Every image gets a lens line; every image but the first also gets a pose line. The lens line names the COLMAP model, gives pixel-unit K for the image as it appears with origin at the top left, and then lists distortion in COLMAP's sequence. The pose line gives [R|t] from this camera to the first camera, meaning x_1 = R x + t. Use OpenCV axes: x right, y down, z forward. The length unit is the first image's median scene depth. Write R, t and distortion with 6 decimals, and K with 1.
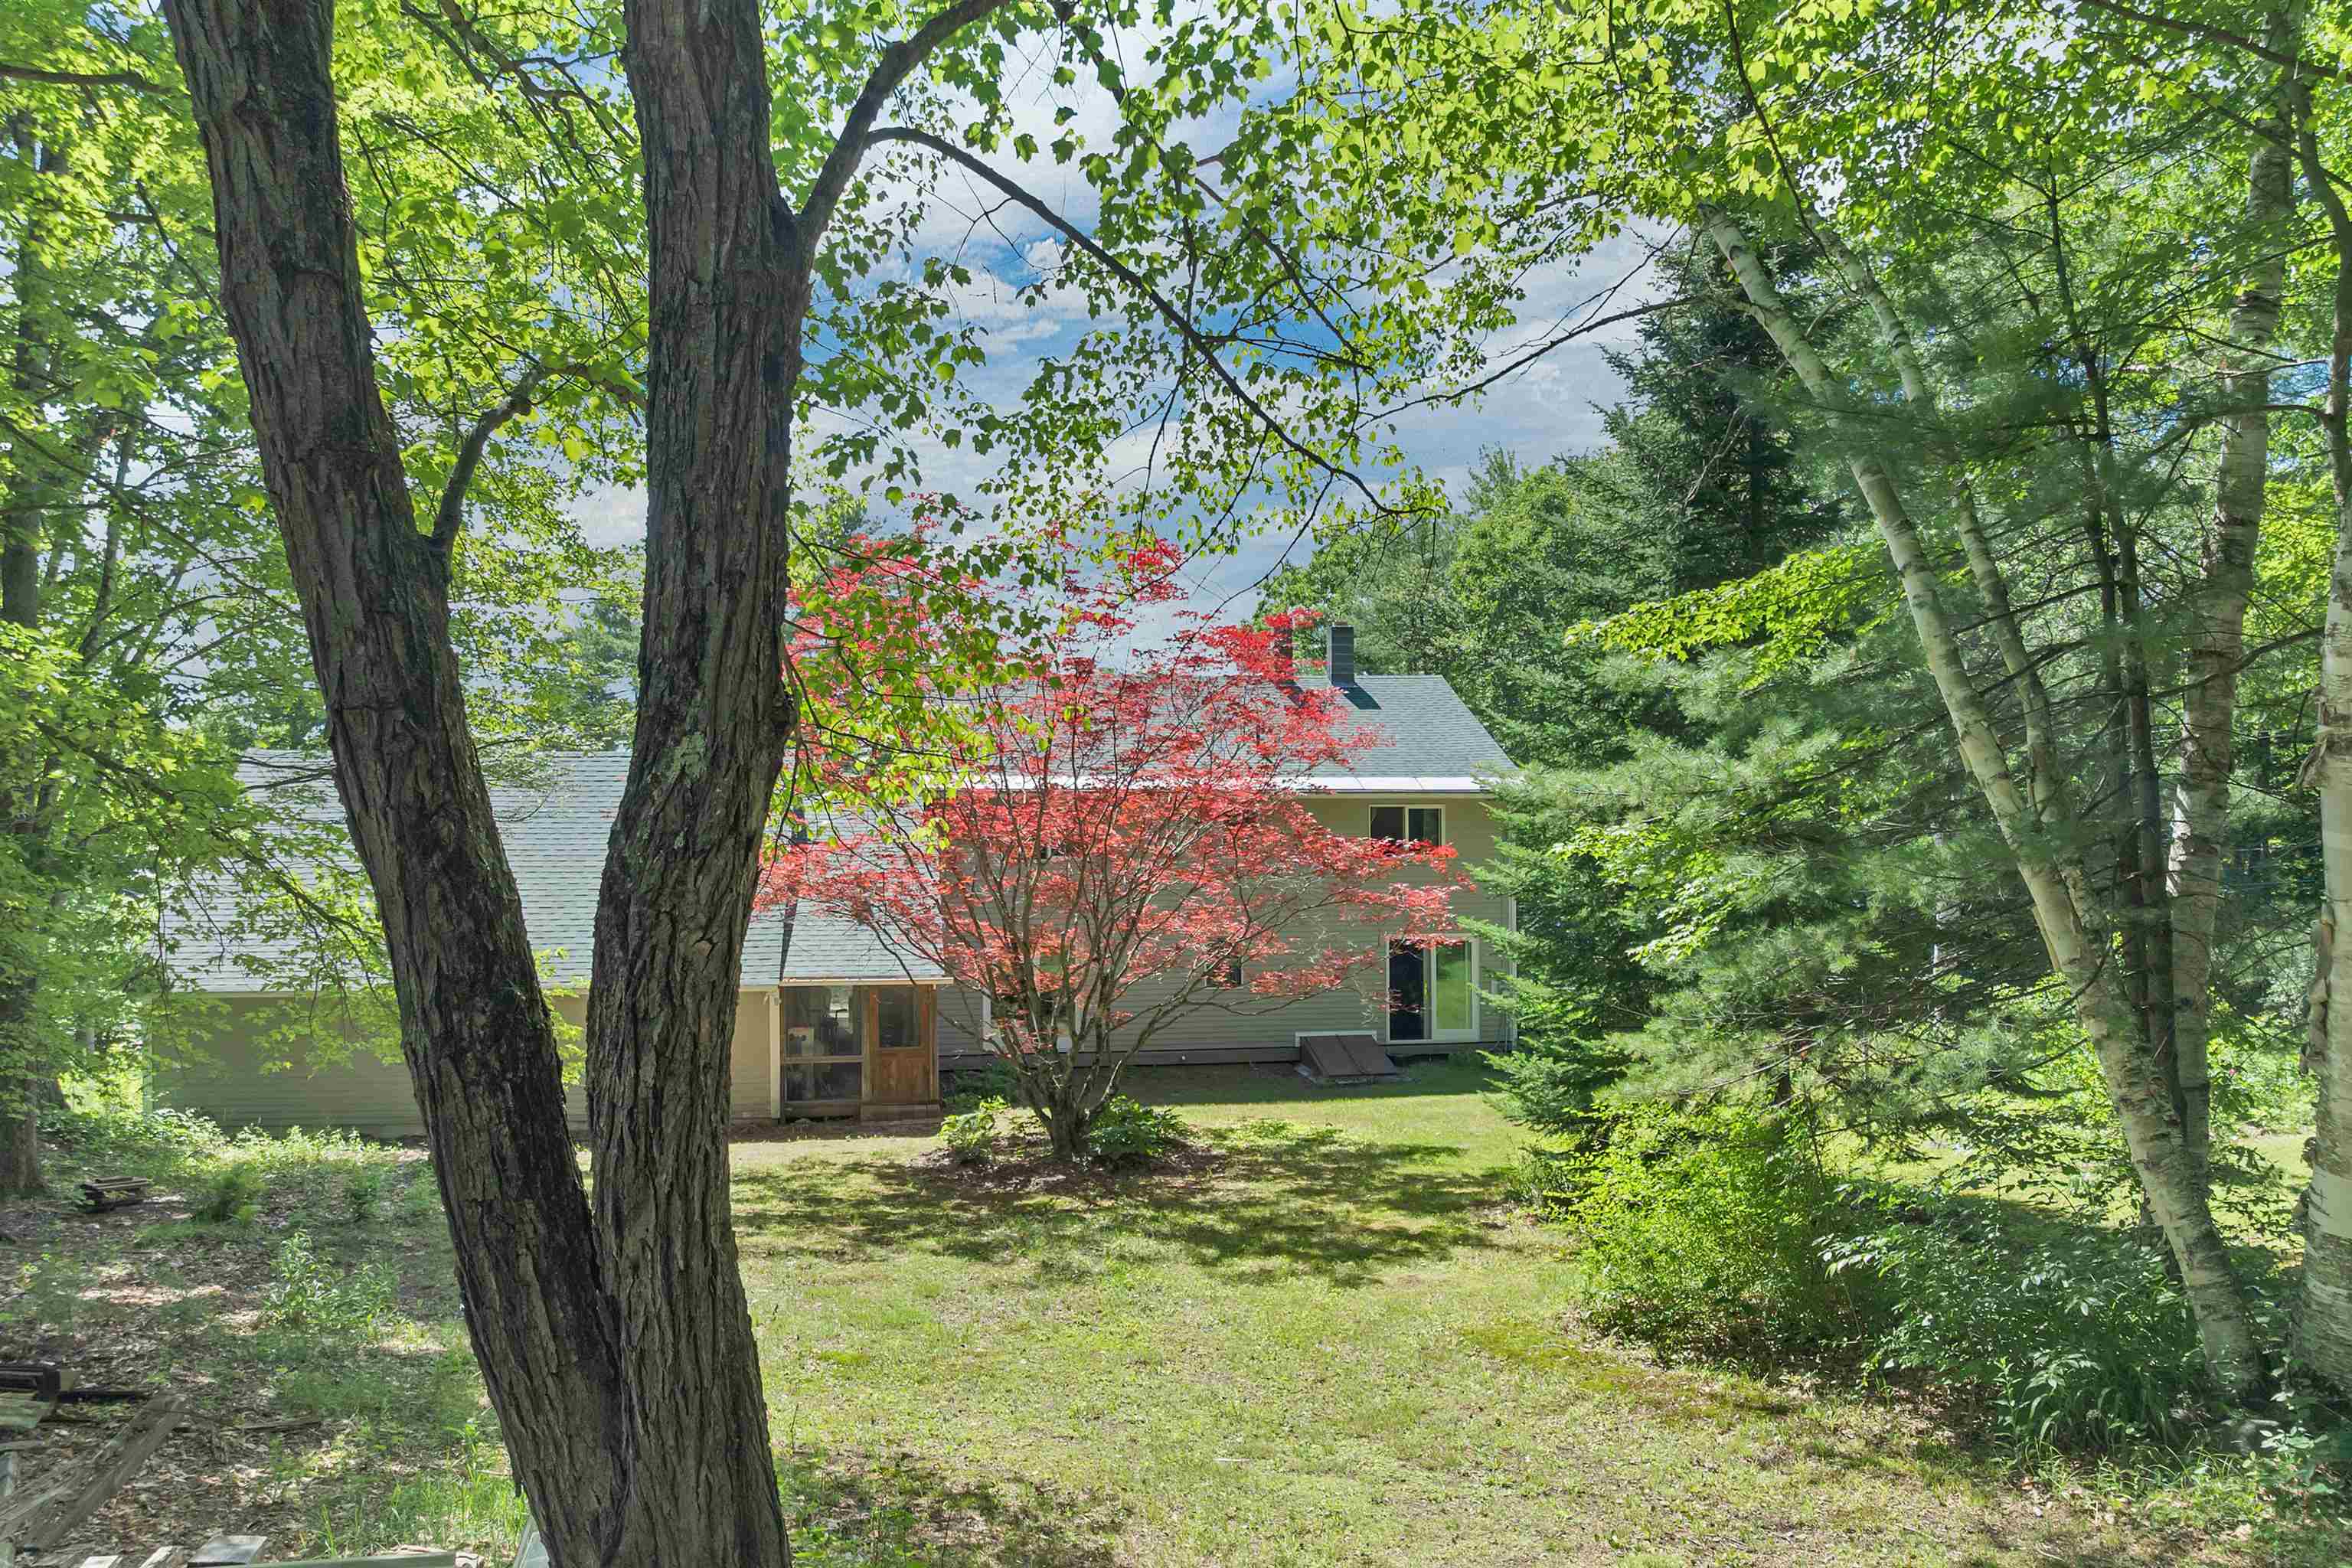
lens RADIAL K [[1700.7, 0, 1173.4], [0, 1700.7, 822.5], [0, 0, 1]] dist [-0.082750, 0.045665]
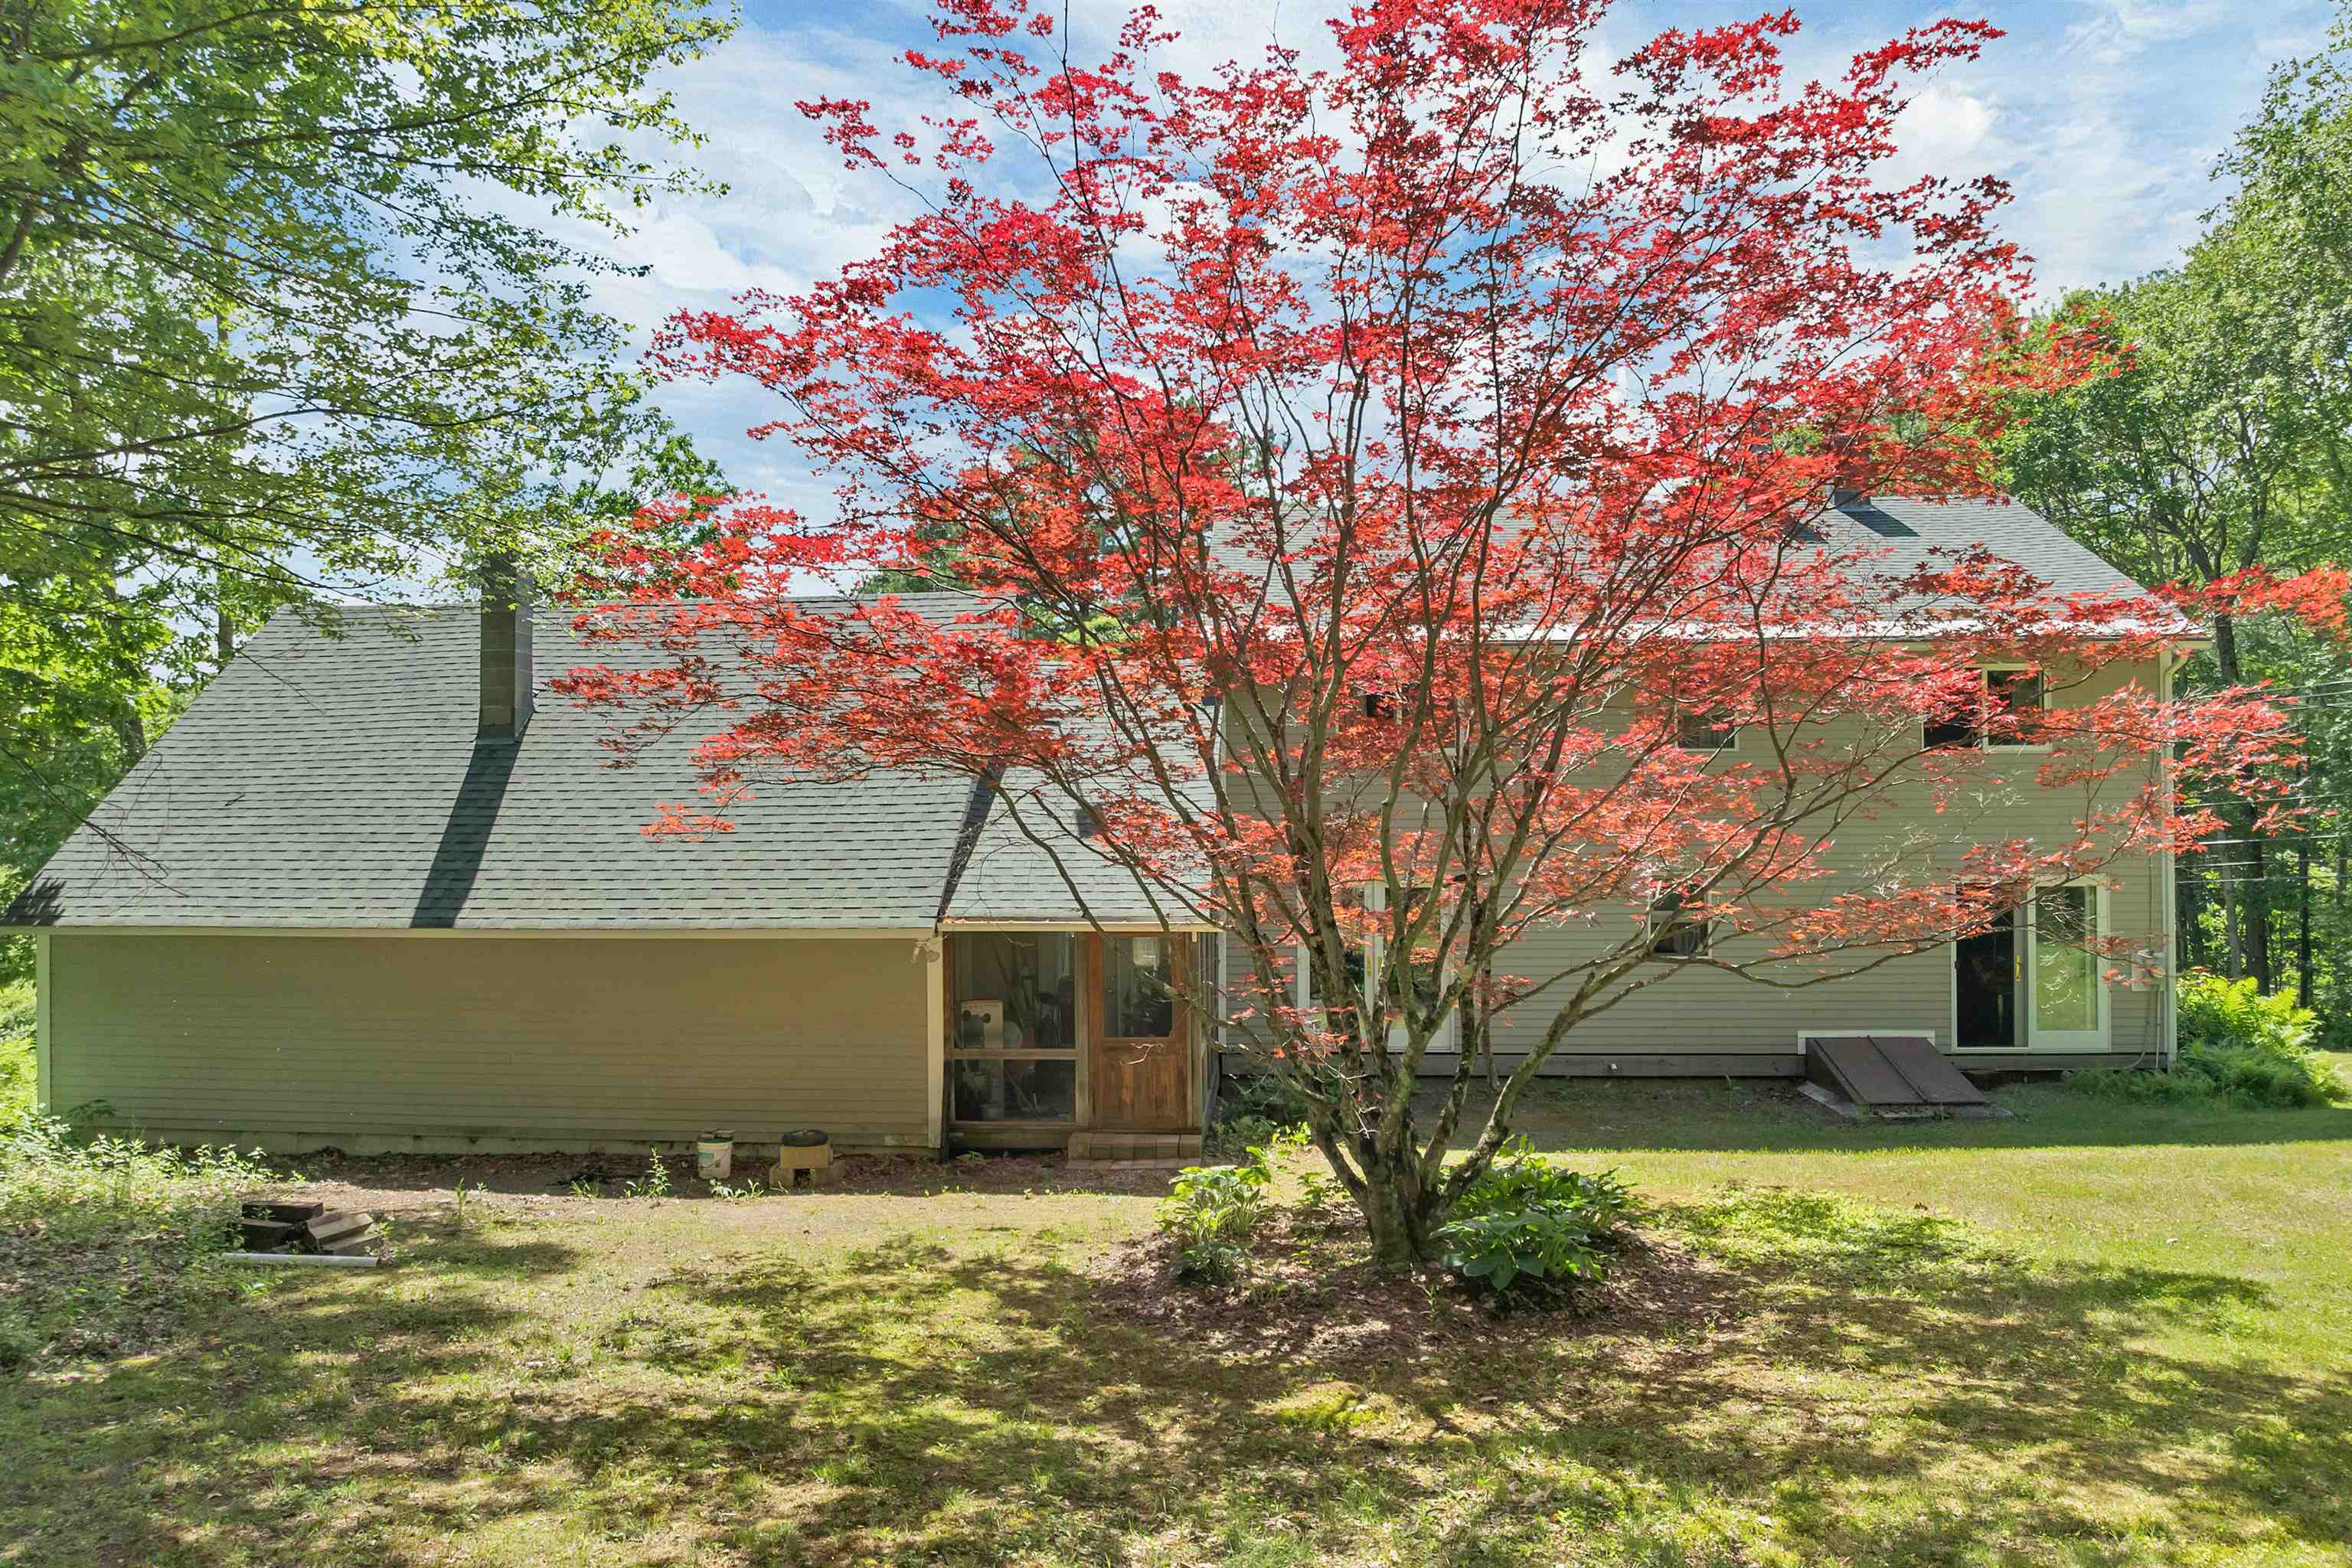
lens RADIAL K [[1700.7, 0, 1173.4], [0, 1700.7, 822.5], [0, 0, 1]] dist [-0.082750, 0.045665]
pose [[0.974601, 0.002110, -0.223937, -0.015597], [-0.001204, 0.999991, 0.004181, 0.060239], [0.223943, -0.003805, 0.974595, 0.464908]]
